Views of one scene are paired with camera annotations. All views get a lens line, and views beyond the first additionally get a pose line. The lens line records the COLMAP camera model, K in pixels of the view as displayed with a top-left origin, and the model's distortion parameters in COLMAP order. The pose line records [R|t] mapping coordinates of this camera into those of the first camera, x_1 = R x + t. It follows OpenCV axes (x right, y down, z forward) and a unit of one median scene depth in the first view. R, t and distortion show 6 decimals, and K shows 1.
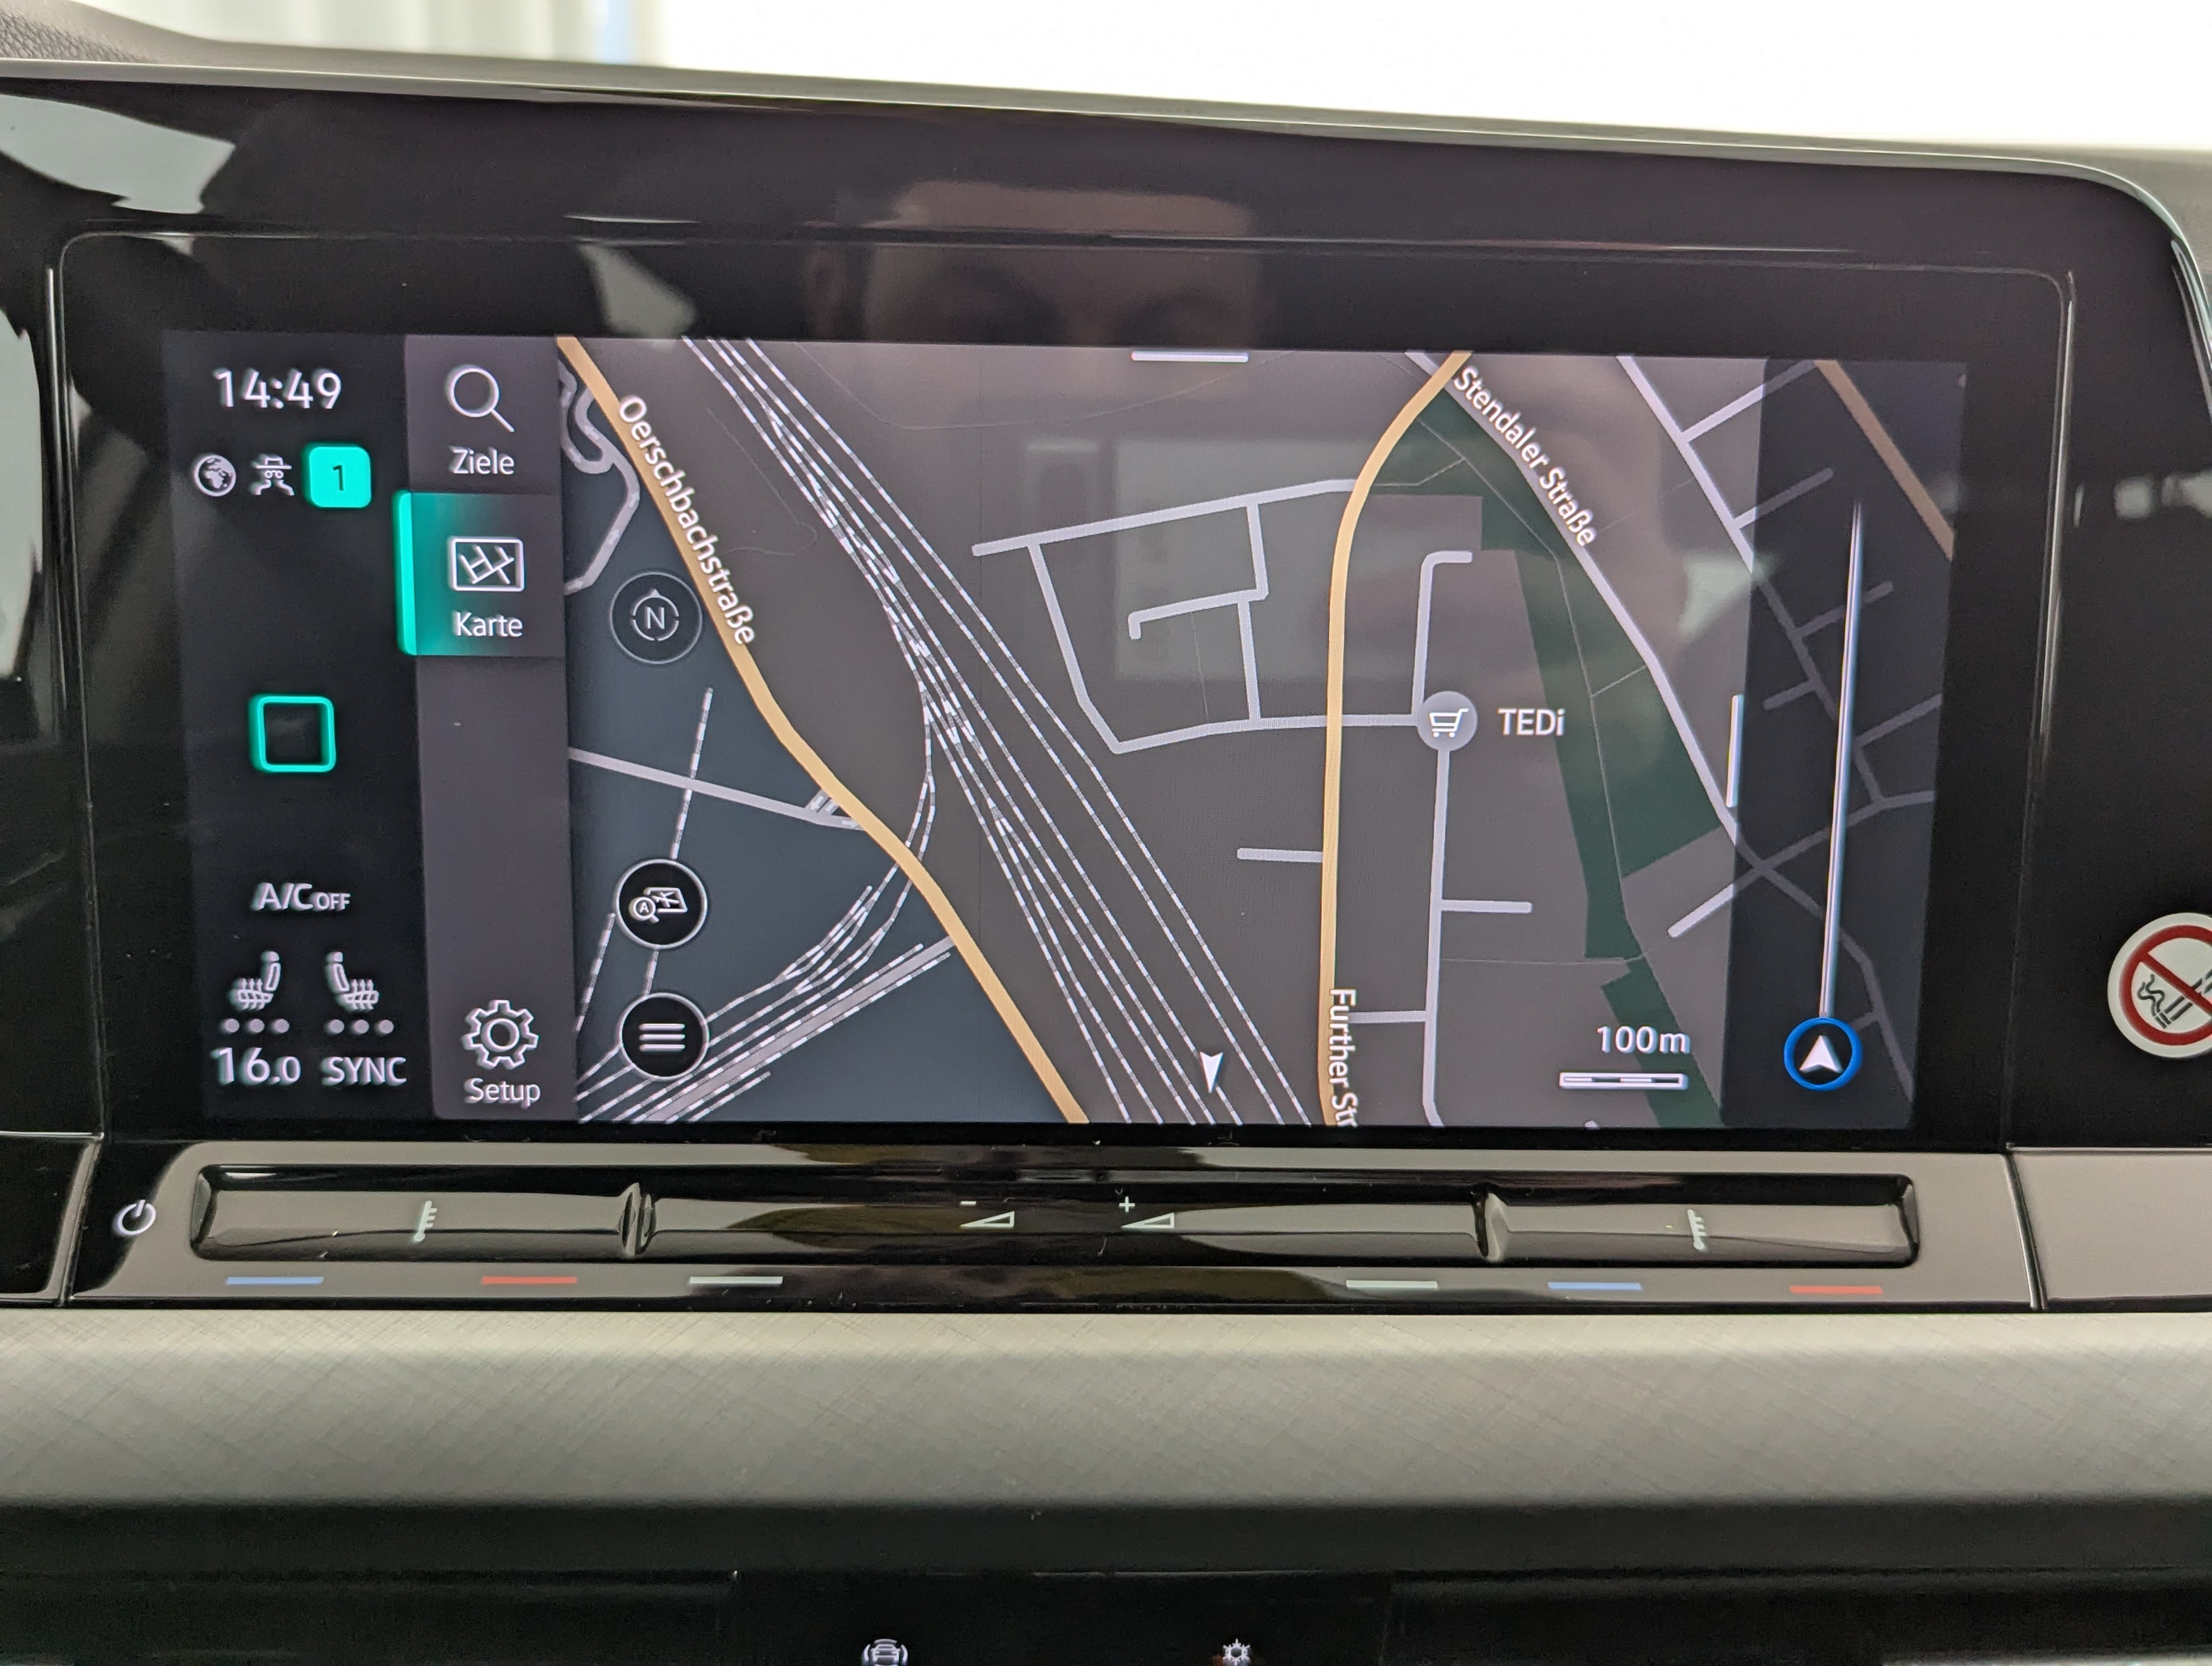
lens RADIAL K [[2085.7, 0, 1097.3], [0, 2085.7, 830.2], [0, 0, 1]] dist [0.022759, 0.000000]
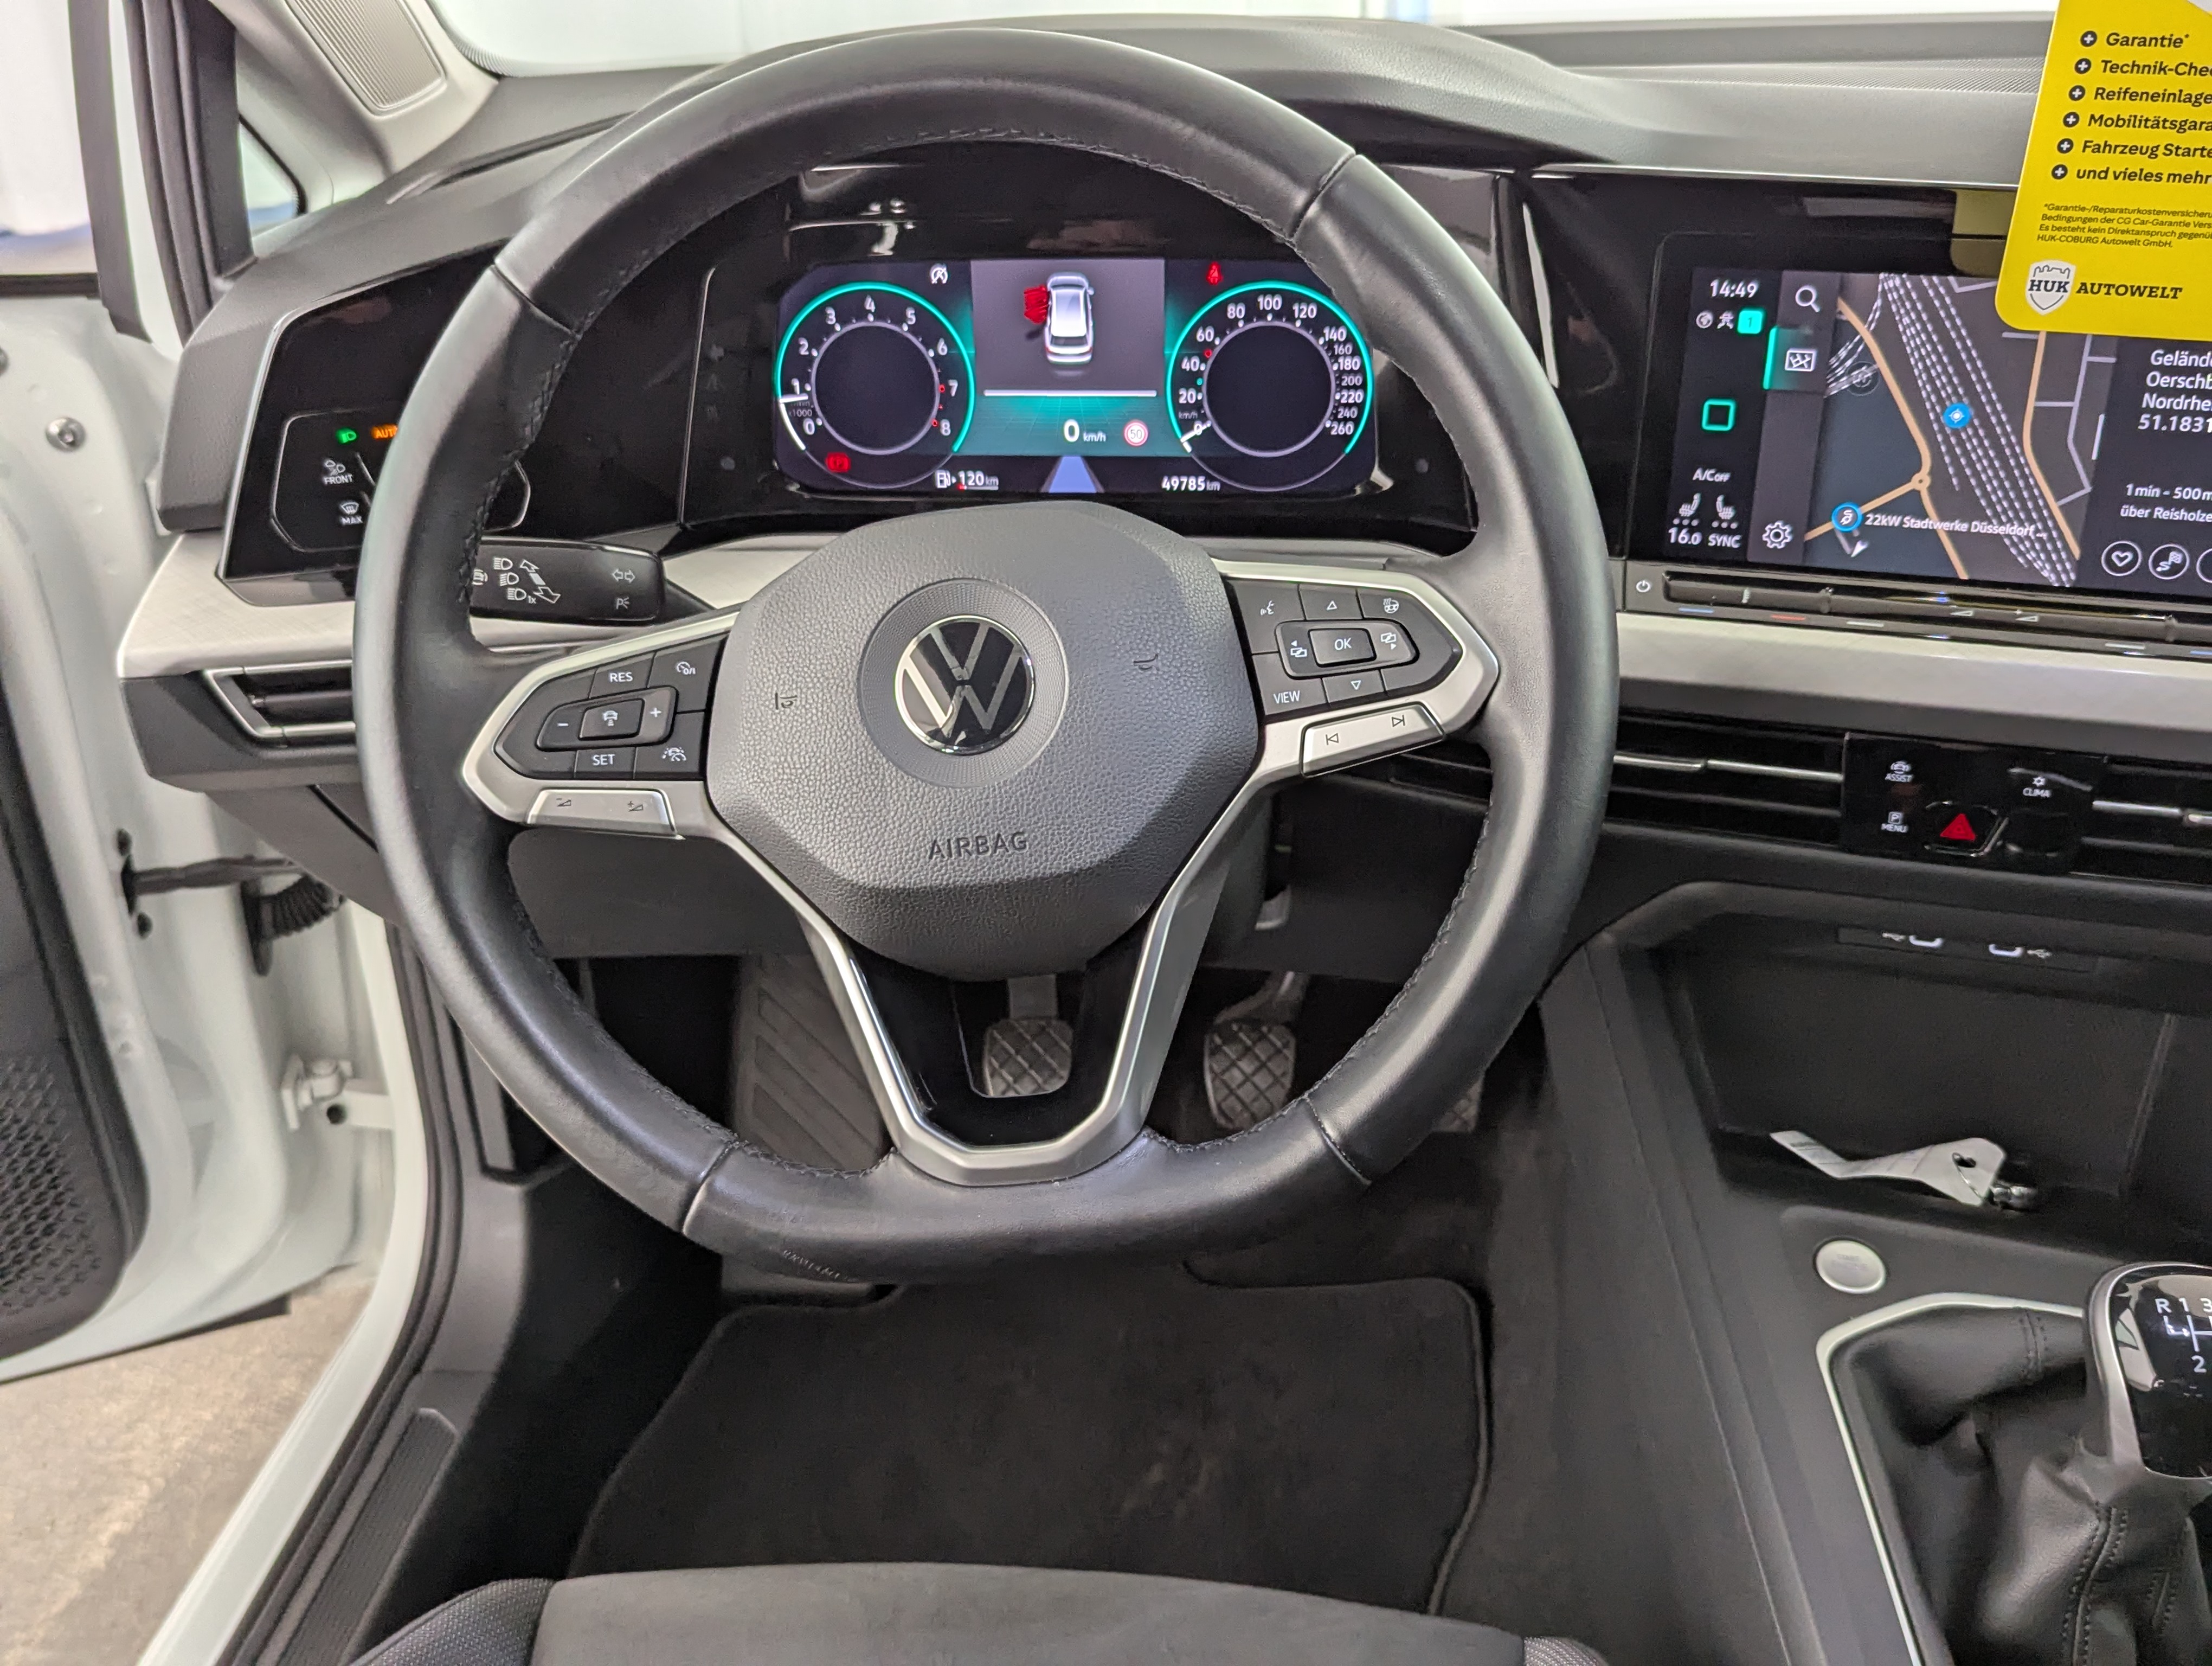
lens RADIAL K [[2085.7, 0, 1095.6], [0, 2085.7, 868.6], [0, 0, 1]] dist [0.022759, 0.000000]
pose [[0.939885, 0.120307, -0.319598, -0.197362], [-0.054207, 0.976582, 0.208204, 0.007573], [0.337162, -0.178363, 0.924396, -1.904500]]
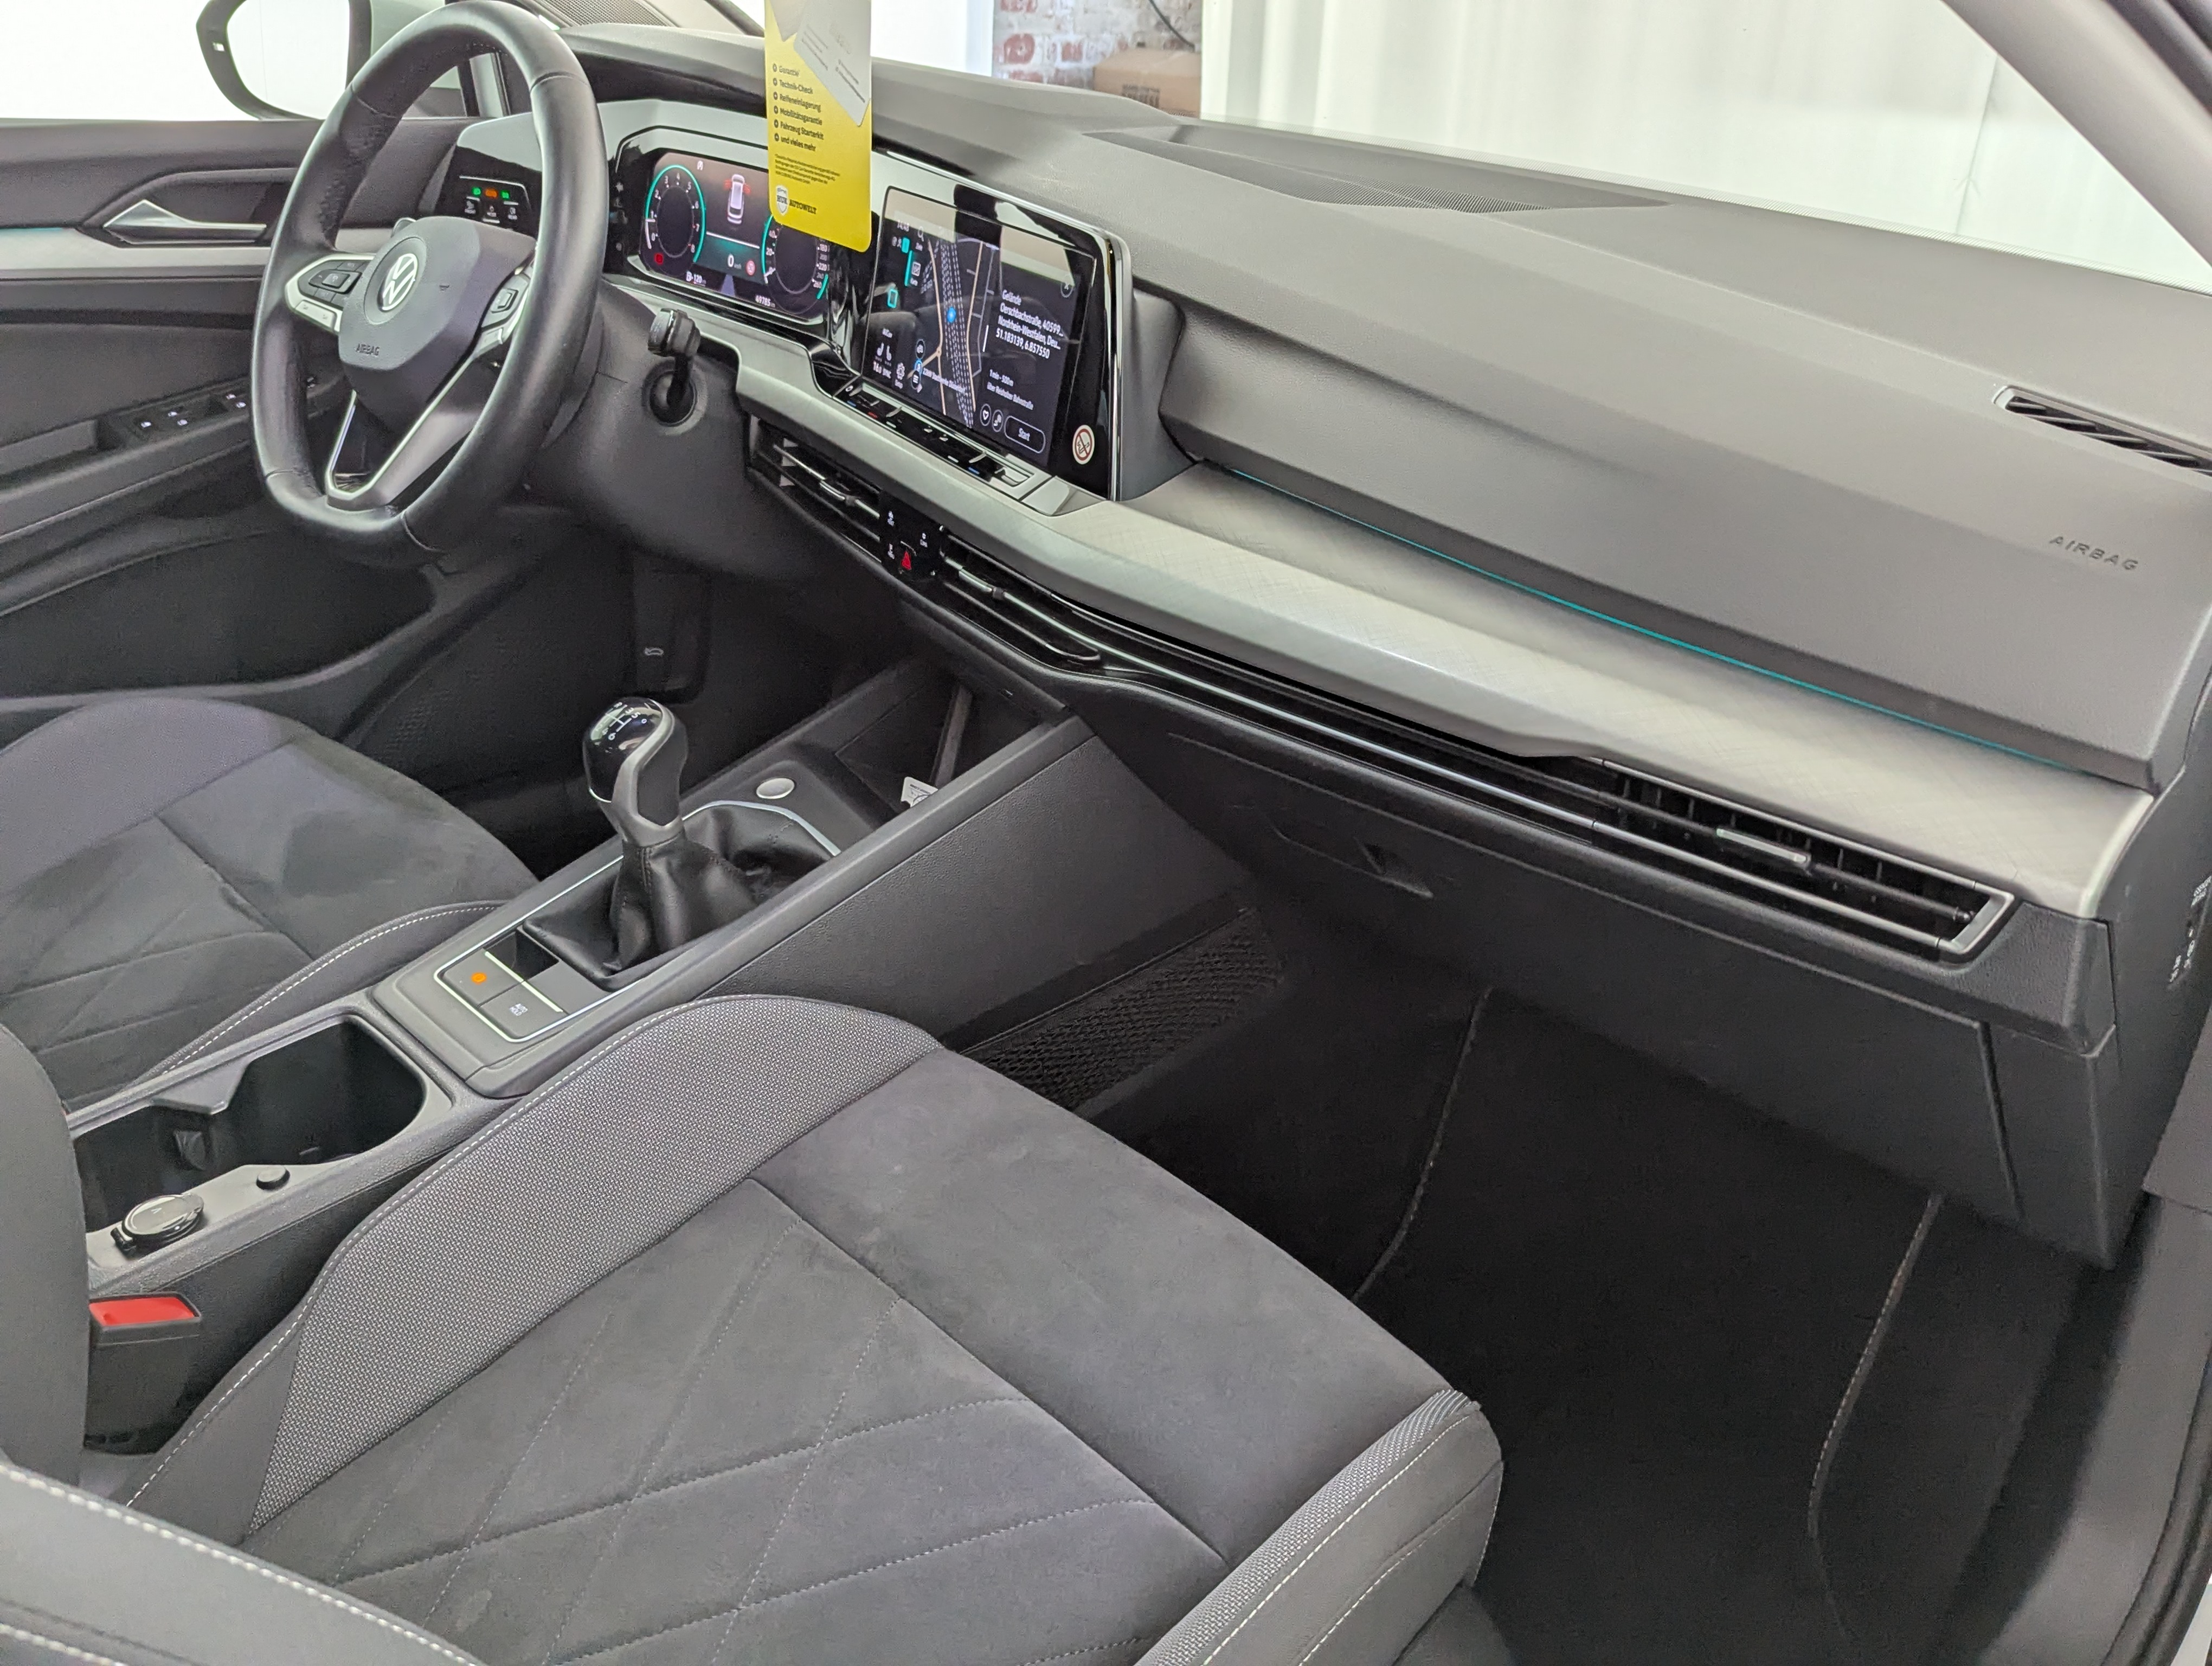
lens RADIAL K [[2085.7, 0, 1110.6], [0, 2085.7, 820.8], [0, 0, 1]] dist [0.022759, 0.000000]
pose [[0.487361, 0.365309, -0.793113, 3.960645], [-0.296620, 0.923533, 0.243111, -0.244206], [0.821277, 0.116771, 0.558453, -1.075814]]
